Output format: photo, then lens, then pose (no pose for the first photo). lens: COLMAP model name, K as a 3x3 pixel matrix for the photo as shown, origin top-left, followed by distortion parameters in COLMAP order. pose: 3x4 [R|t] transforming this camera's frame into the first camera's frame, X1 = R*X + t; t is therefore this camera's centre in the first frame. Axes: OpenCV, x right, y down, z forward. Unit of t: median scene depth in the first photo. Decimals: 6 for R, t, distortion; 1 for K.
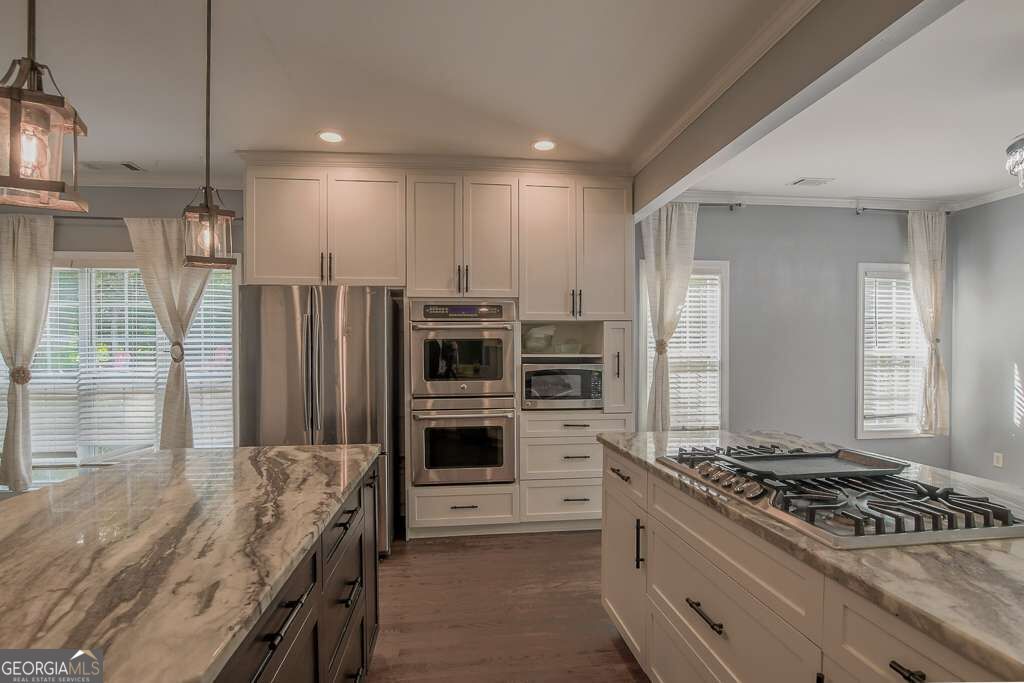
lens RADIAL K [[486.3, 0, 511.0], [0, 486.3, 354.2], [0, 0, 1]] dist [-0.027448, 0.000428]
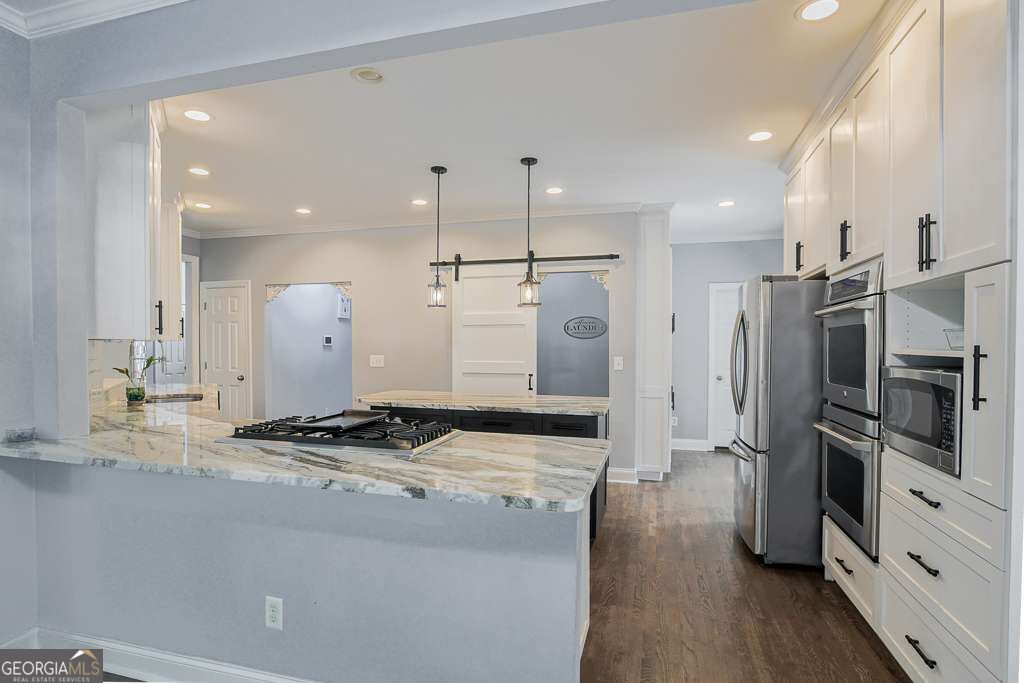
lens RADIAL K [[530.7, 0, 492.9], [0, 530.7, 344.5], [0, 0, 1]] dist [-0.044138, -0.000047]
pose [[-0.410717, 0.001557, -0.911762, 0.685116], [-0.004445, 0.999983, 0.003710, -0.005782], [0.911752, 0.005577, -0.410703, 0.730860]]
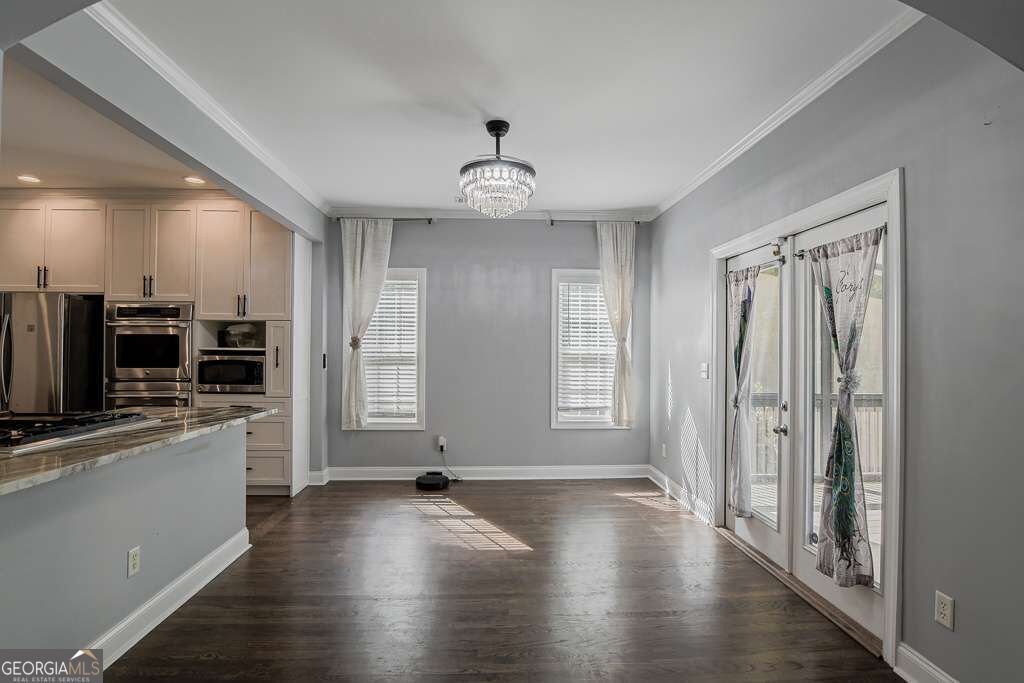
lens RADIAL K [[513.2, 0, 512.0], [0, 513.2, 341.5], [0, 0, 1]] dist [-0.020257, 0.001187]
pose [[0.997781, 0.011211, -0.065627, 0.800647], [-0.012212, 0.999815, -0.014880, -0.004724], [0.065448, 0.015648, 0.997733, -0.208257]]
